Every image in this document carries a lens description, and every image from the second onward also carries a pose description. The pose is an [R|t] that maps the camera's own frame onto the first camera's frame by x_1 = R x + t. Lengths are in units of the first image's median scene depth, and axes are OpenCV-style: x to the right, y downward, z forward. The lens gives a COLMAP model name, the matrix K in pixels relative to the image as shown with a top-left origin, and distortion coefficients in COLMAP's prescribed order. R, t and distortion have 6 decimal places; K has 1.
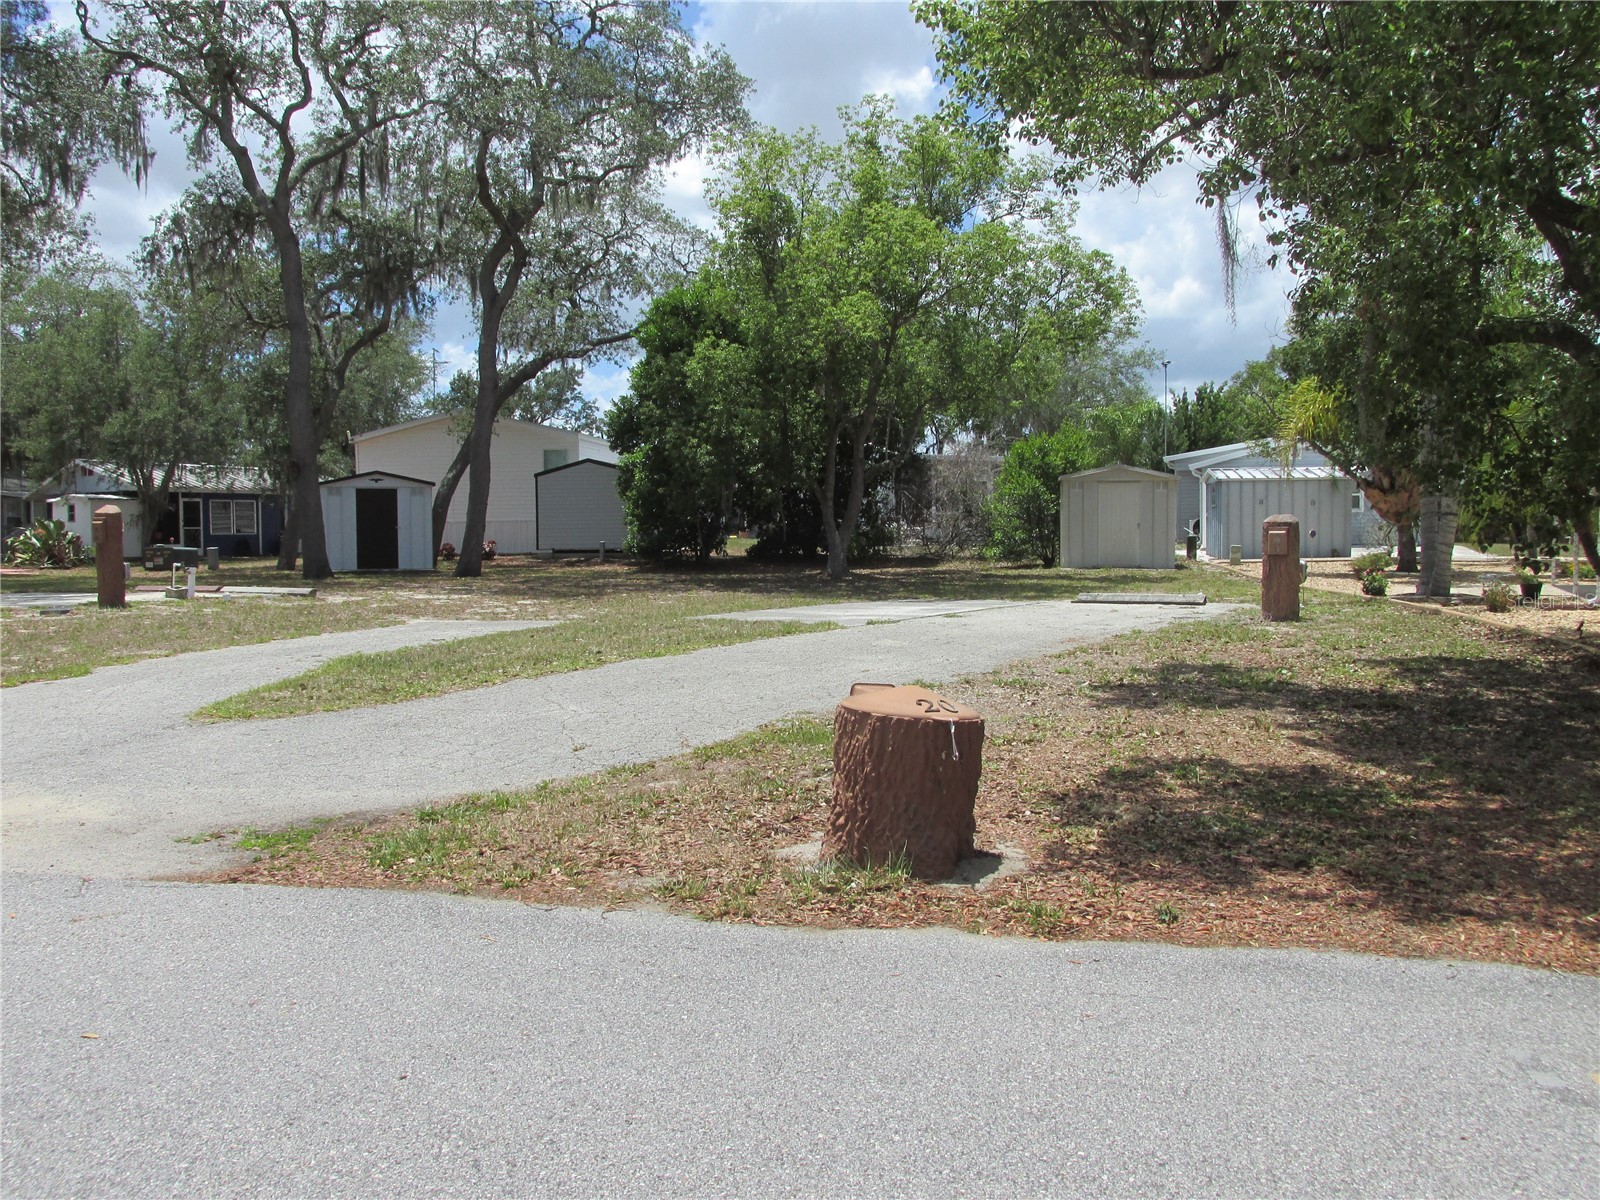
lens RADIAL K [[1355.6, 0, 803.2], [0, 1355.6, 593.0], [0, 0, 1]] dist [-0.024710, 0.008834]
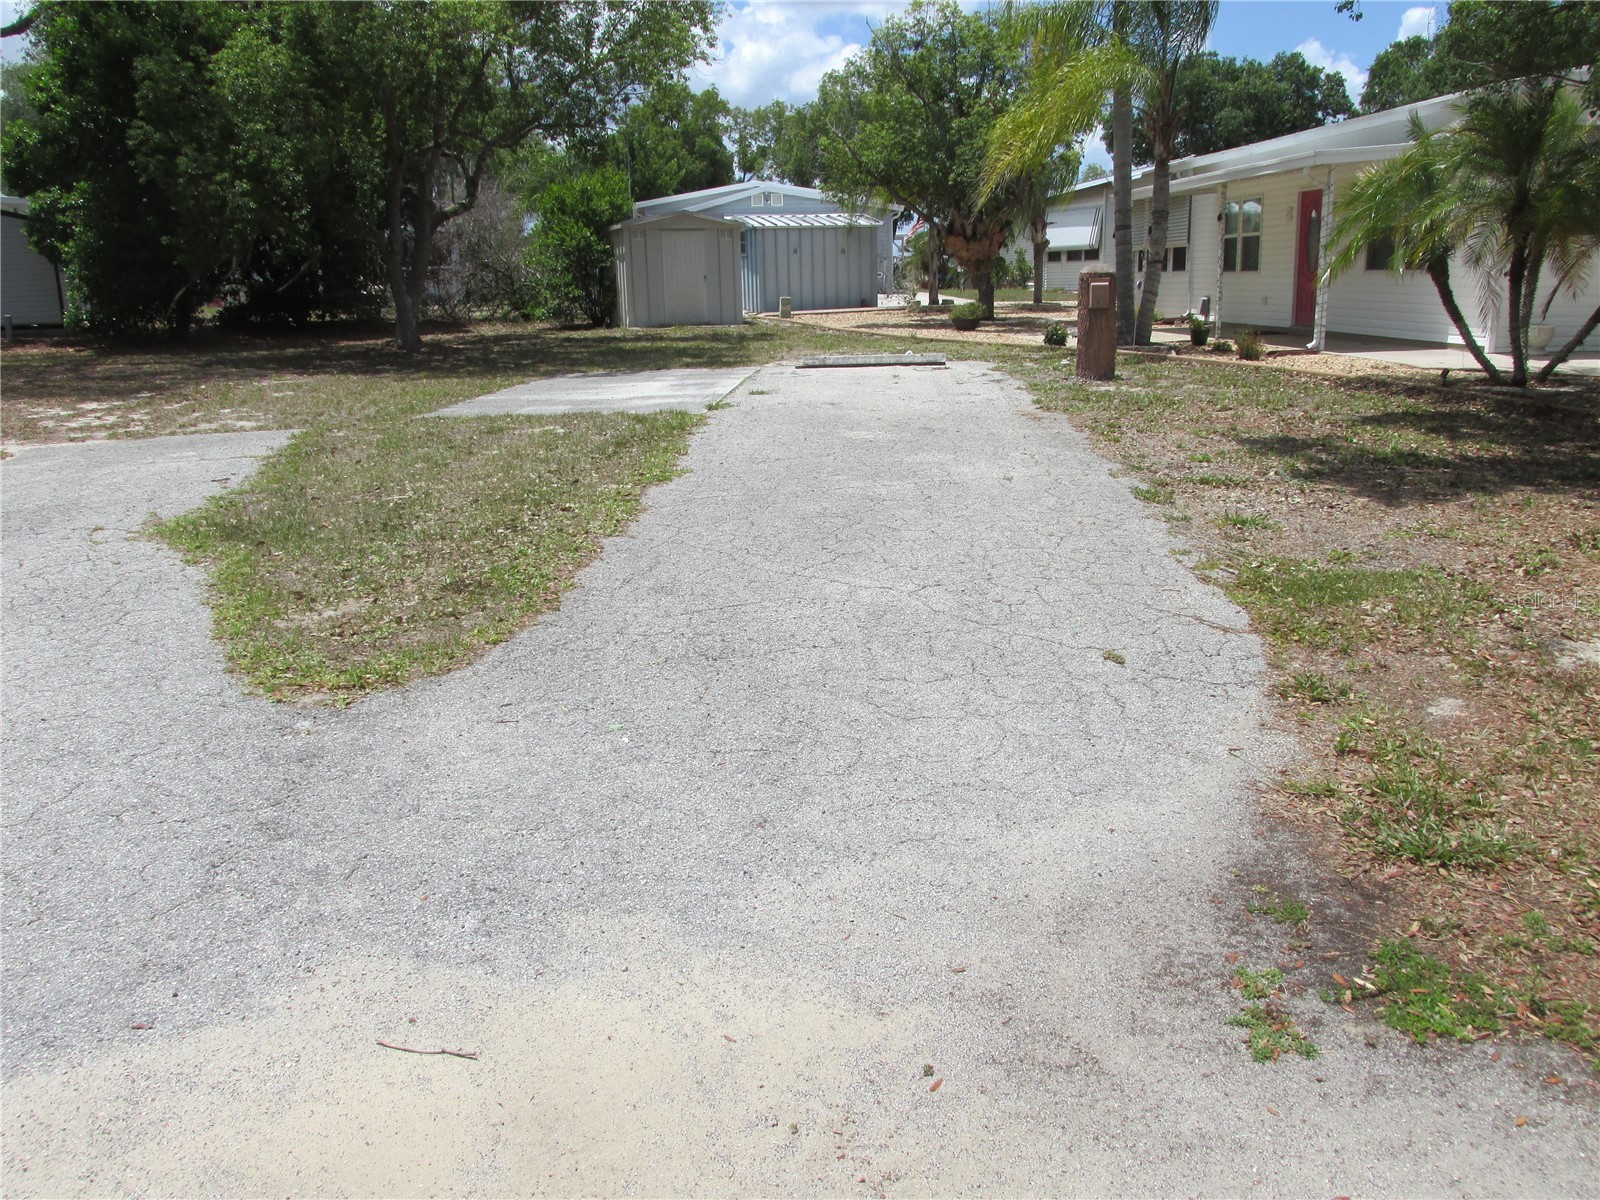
lens RADIAL K [[1355.6, 0, 803.2], [0, 1355.6, 593.0], [0, 0, 1]] dist [-0.024710, 0.008834]
pose [[0.880044, -0.125081, 0.458124, -0.139945], [0.041579, 0.981280, 0.188046, -0.009501], [-0.473068, -0.146440, 0.868770, 0.127179]]
